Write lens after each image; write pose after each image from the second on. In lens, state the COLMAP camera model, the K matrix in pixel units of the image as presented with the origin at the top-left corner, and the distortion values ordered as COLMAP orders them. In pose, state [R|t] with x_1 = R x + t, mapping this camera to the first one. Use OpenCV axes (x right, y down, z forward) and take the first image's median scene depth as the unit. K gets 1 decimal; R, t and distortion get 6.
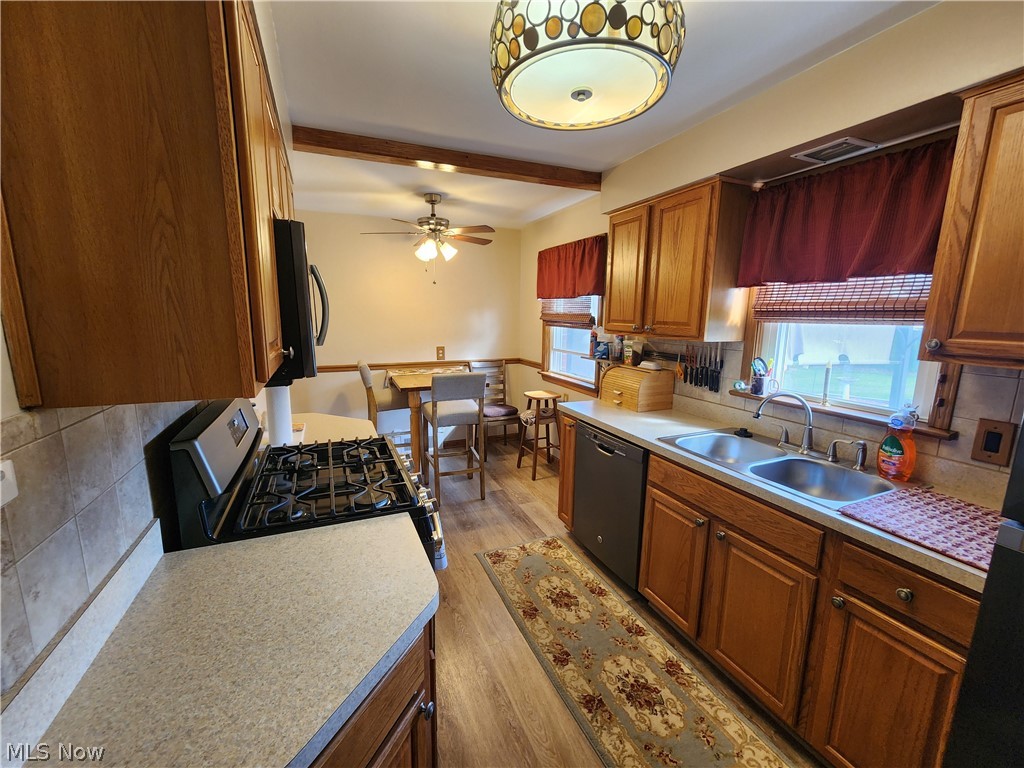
lens RADIAL K [[424.6, 0, 509.6], [0, 424.6, 386.4], [0, 0, 1]] dist [-0.000140, 0.000576]
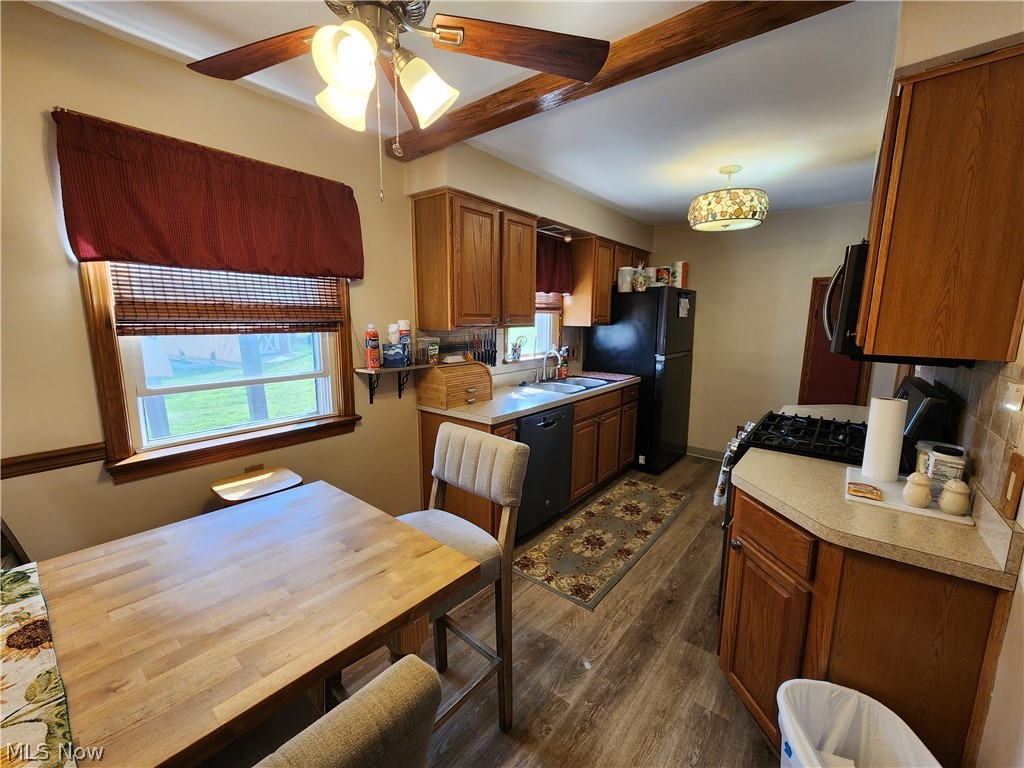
lens RADIAL K [[425.0, 0, 511.8], [0, 425.0, 385.5], [0, 0, 1]] dist [-0.000368, 0.001045]
pose [[-0.476631, -0.157578, 0.864865, -0.813631], [0.139025, 0.957913, 0.251149, -0.295763], [-0.868041, 0.239943, -0.434663, 1.771322]]
